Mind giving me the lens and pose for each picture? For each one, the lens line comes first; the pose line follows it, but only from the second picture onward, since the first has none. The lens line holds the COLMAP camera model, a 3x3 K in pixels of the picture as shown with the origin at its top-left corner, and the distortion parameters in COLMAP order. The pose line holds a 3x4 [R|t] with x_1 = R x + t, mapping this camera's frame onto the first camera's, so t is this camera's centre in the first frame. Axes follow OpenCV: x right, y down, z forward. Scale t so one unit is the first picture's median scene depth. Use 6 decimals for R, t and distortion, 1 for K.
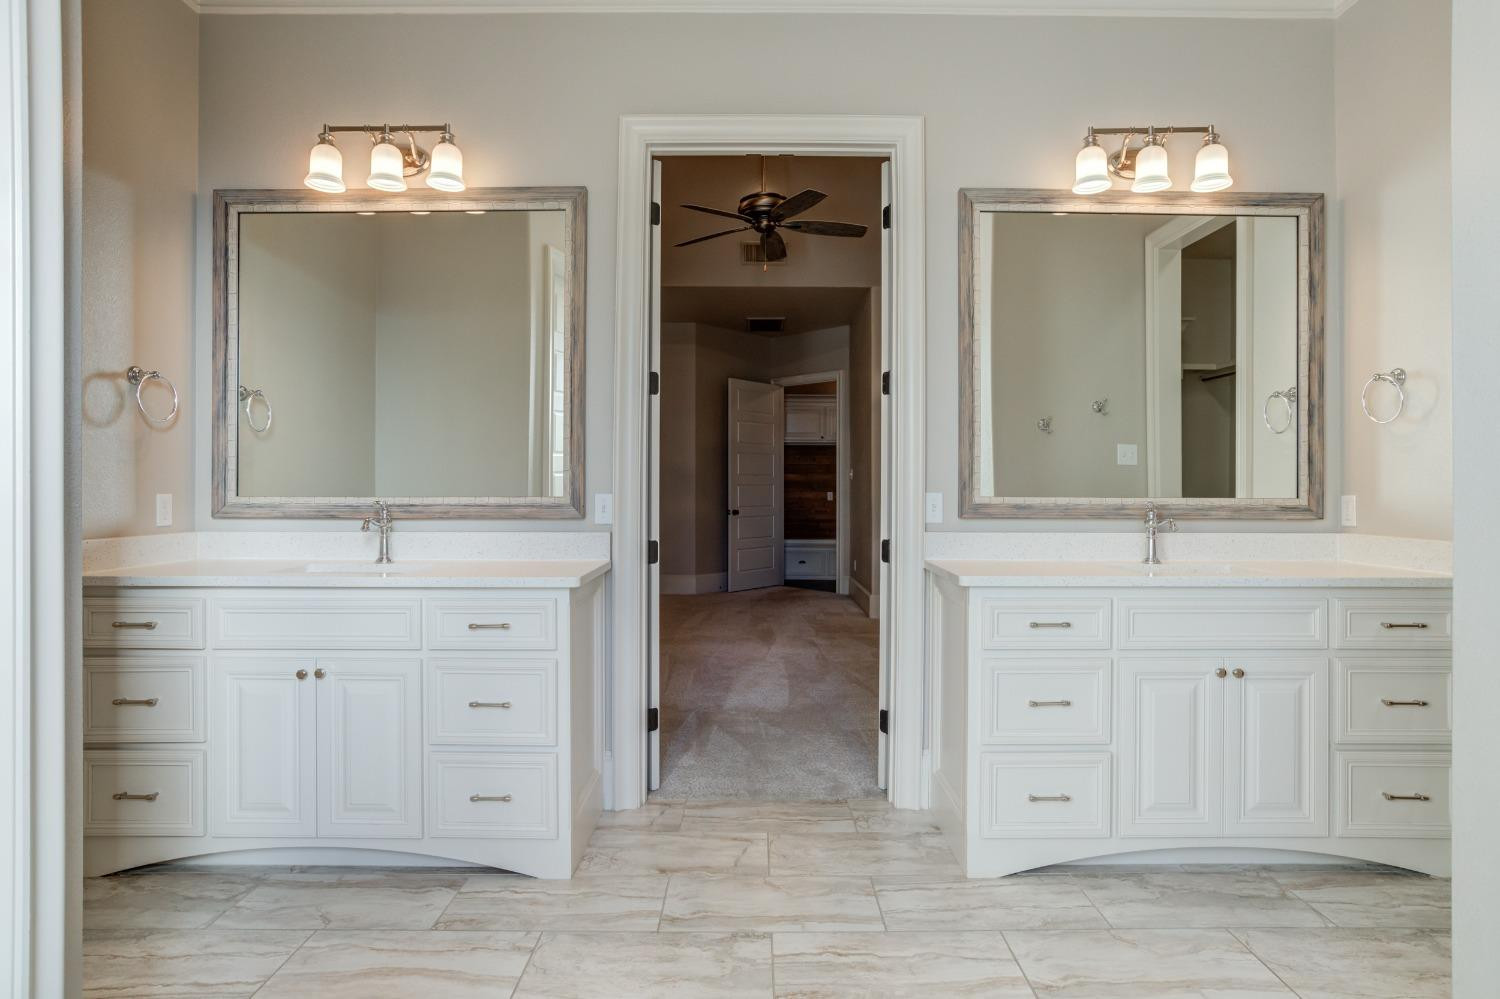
lens RADIAL K [[790.5, 0, 753.3], [0, 790.5, 496.9], [0, 0, 1]] dist [-0.060524, 0.040149]
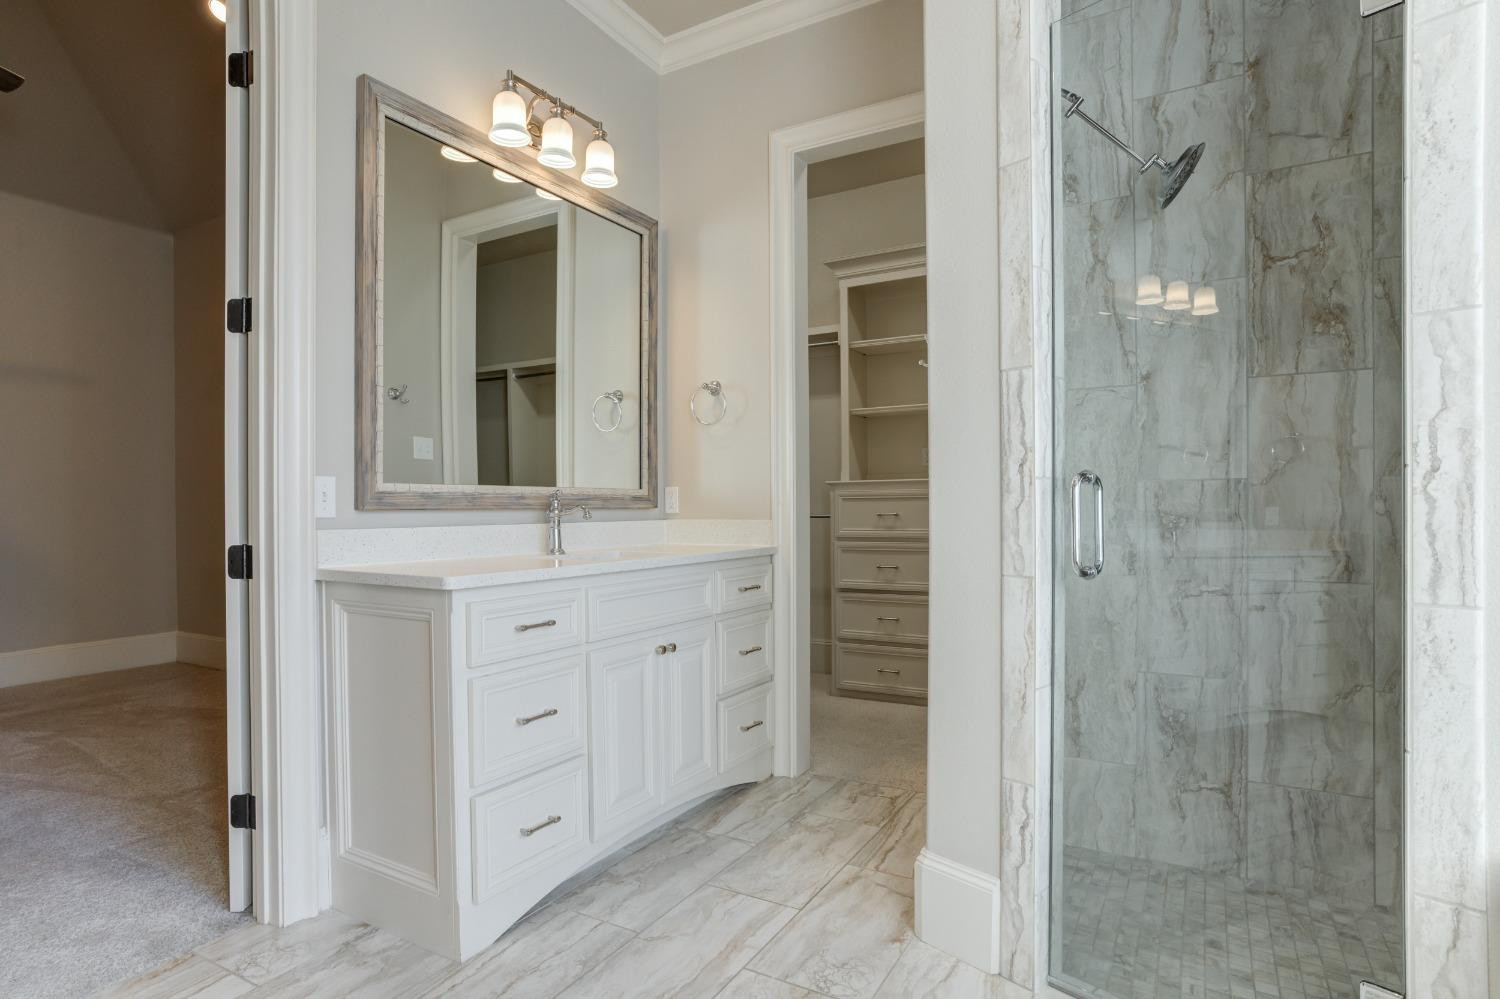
lens RADIAL K [[795.1, 0, 748.5], [0, 795.1, 522.7], [0, 0, 1]] dist [-0.059088, 0.038987]
pose [[0.505218, -0.025116, 0.862626, -0.102760], [0.020173, 0.999647, 0.017290, 0.016764], [-0.862756, 0.008667, 0.505546, 0.148009]]
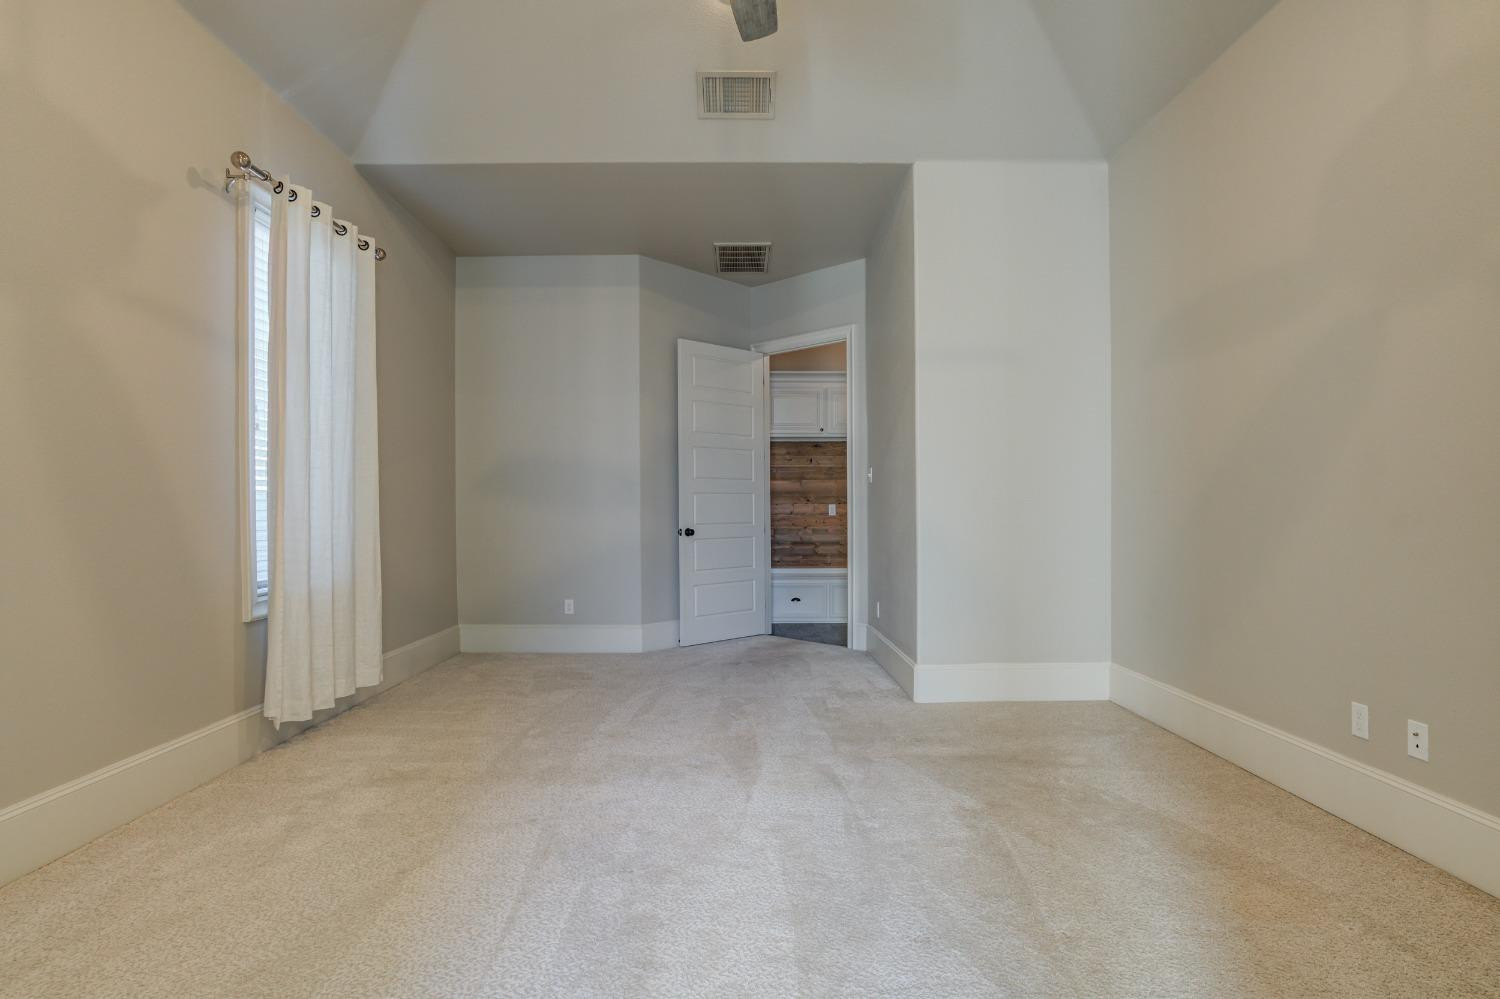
lens RADIAL K [[790.5, 0, 753.3], [0, 790.5, 496.9], [0, 0, 1]] dist [-0.060524, 0.040149]
pose [[0.999750, -0.005168, 0.021764, 0.013970], [0.005762, 0.999610, -0.027320, 0.013332], [-0.021614, 0.027439, 0.999390, 0.513554]]
